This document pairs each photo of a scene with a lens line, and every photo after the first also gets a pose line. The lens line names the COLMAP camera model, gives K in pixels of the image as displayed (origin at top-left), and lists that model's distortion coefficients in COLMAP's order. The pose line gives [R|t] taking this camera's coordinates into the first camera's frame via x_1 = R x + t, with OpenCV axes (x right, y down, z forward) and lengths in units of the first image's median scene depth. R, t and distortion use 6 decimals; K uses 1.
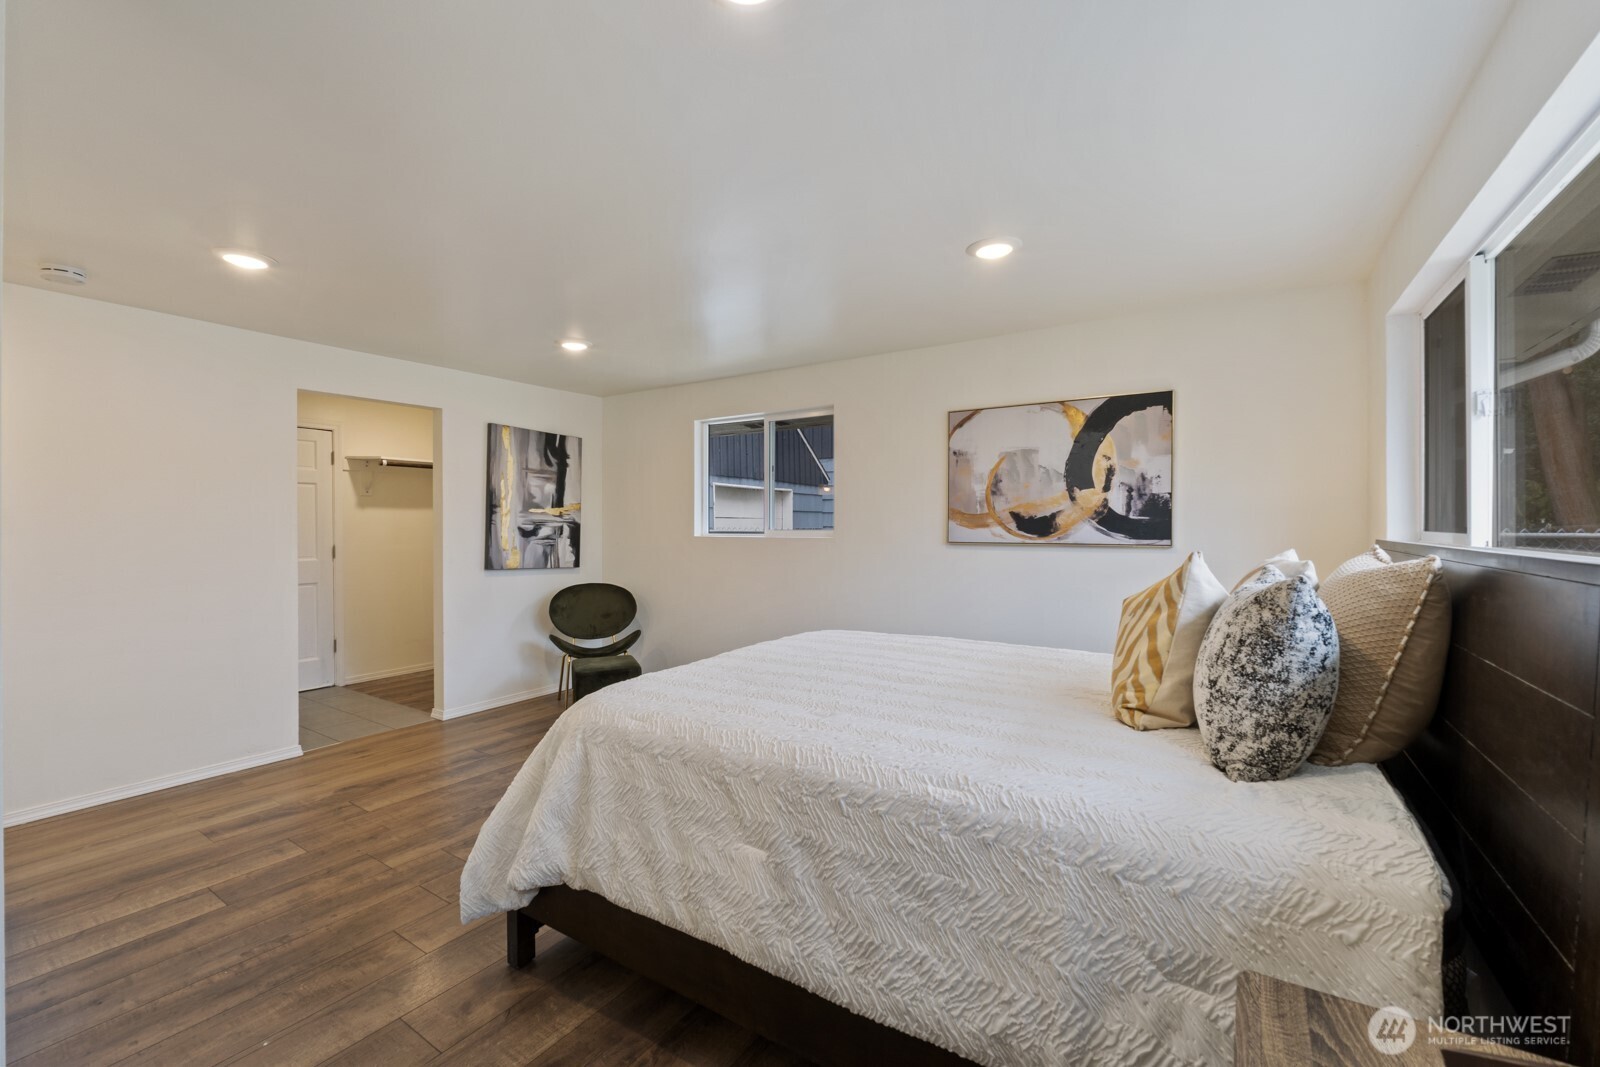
lens RADIAL K [[665.2, 0, 801.8], [0, 665.2, 530.4], [0, 0, 1]] dist [-0.008337, -0.000273]
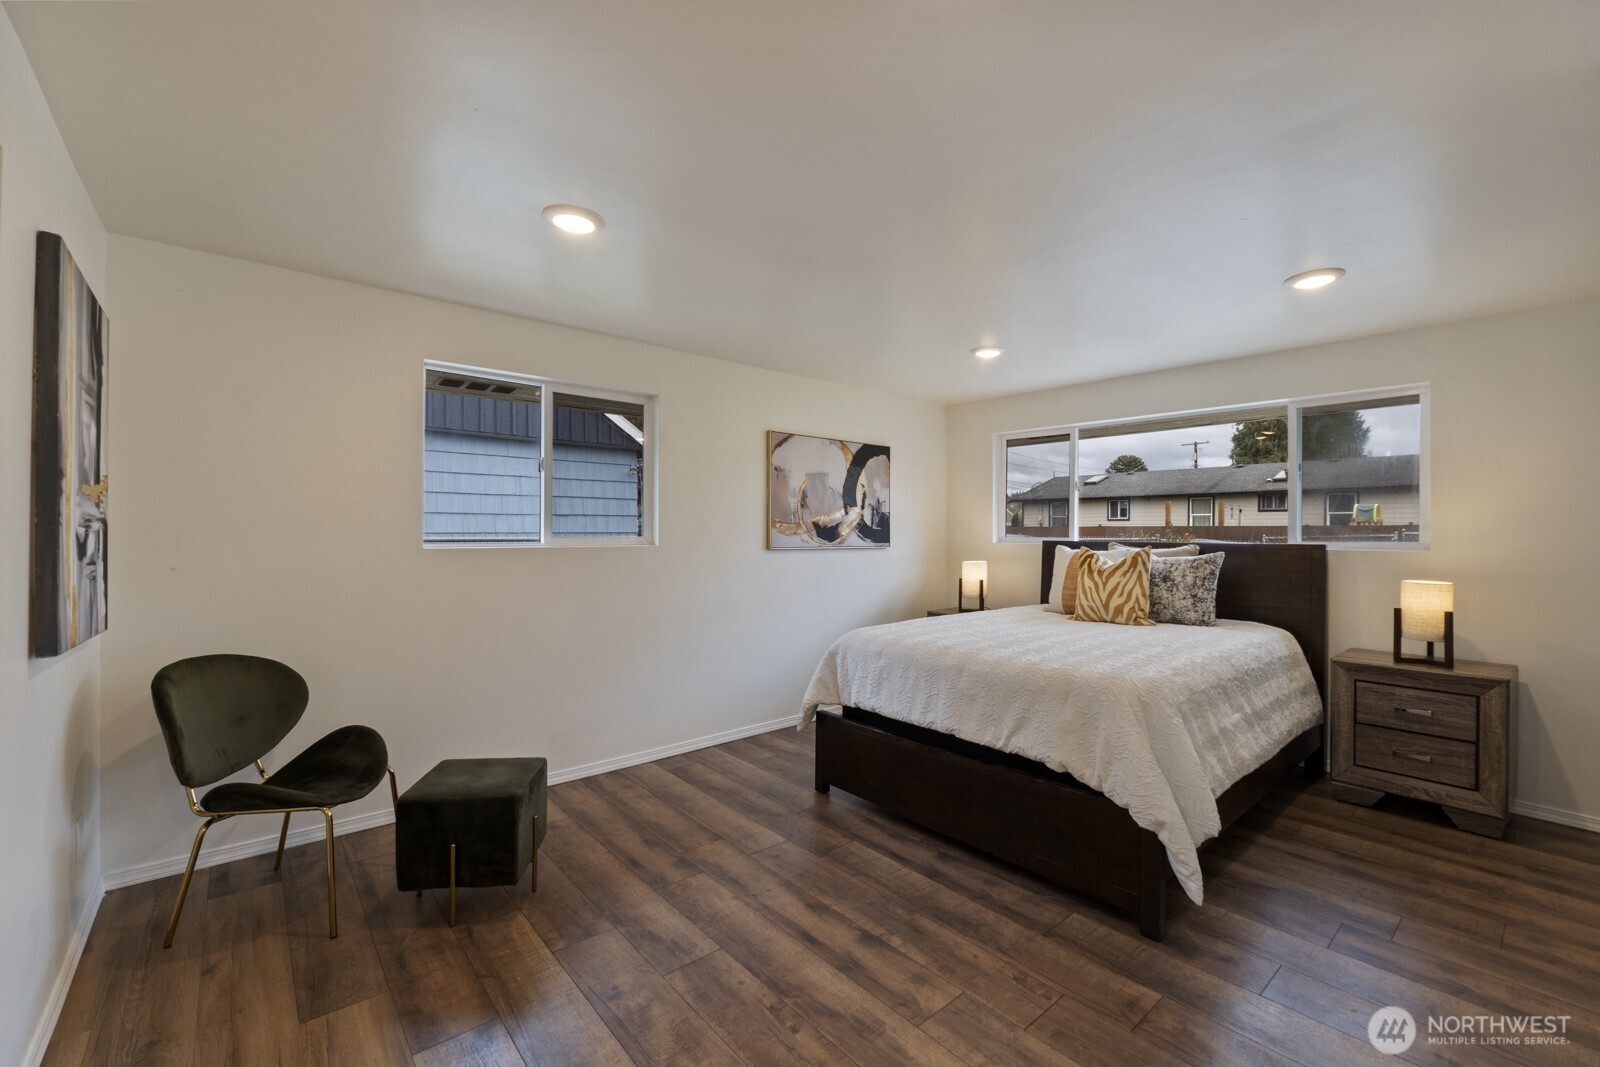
lens RADIAL K [[665.2, 0, 801.8], [0, 665.2, 530.4], [0, 0, 1]] dist [-0.008337, -0.000273]
pose [[0.281279, 0.006326, 0.959605, -0.949177], [0.001926, 0.999973, -0.007157, -0.003715], [-0.959624, 0.003861, 0.281259, 0.724434]]
